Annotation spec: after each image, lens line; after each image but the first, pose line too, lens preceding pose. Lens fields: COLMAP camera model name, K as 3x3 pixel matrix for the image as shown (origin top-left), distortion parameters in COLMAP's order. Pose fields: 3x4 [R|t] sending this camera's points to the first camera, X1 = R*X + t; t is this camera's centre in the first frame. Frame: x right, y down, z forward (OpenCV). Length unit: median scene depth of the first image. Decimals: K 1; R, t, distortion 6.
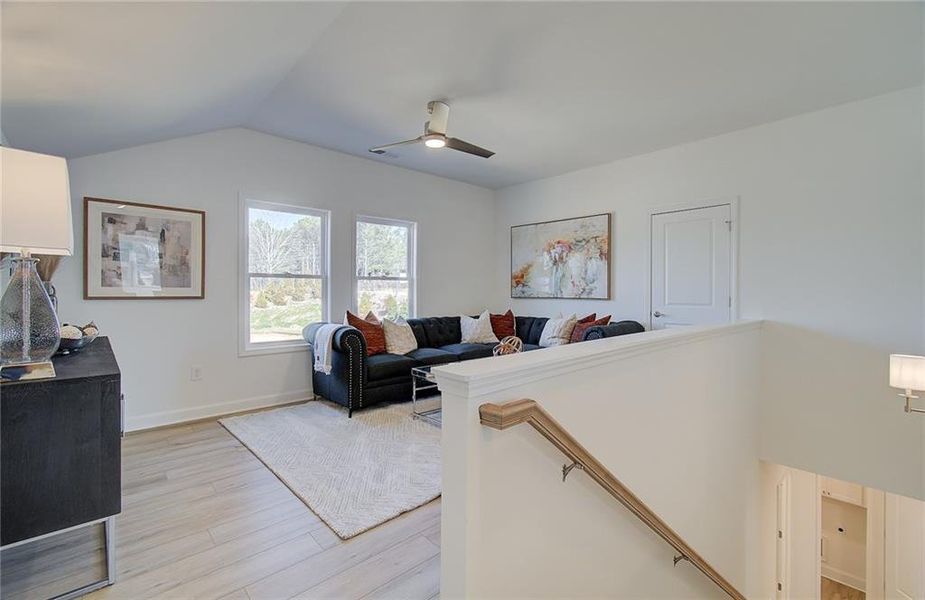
lens RADIAL K [[403.3, 0, 462.0], [0, 403.3, 293.9], [0, 0, 1]] dist [-0.009206, -0.000522]
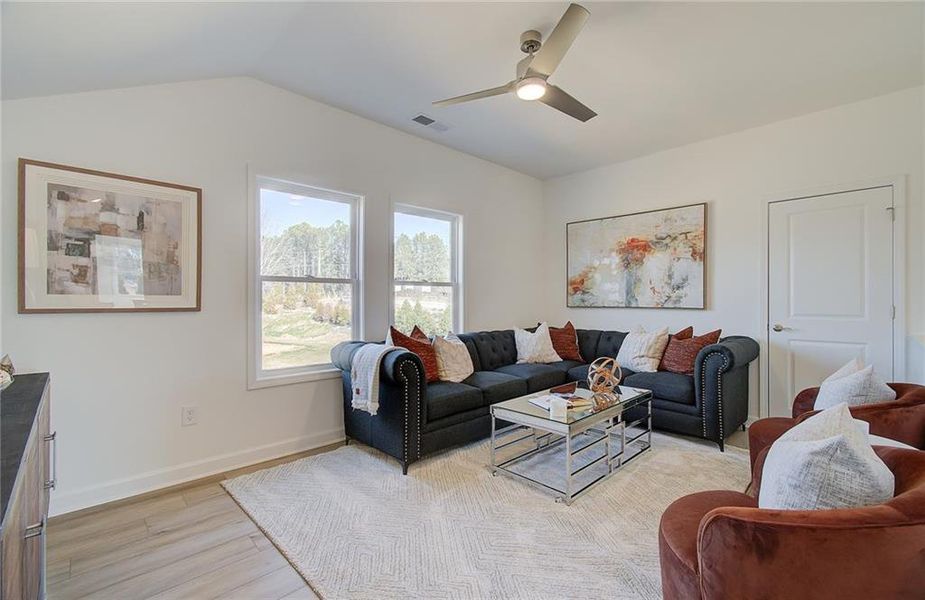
lens RADIAL K [[403.3, 0, 462.8], [0, 403.3, 300.9], [0, 0, 1]] dist [-0.009206, -0.000522]
pose [[0.999741, -0.002341, 0.022631, -0.168092], [0.002409, 0.999993, -0.002998, -0.002213], [-0.022623, 0.003051, 0.999739, 0.241780]]
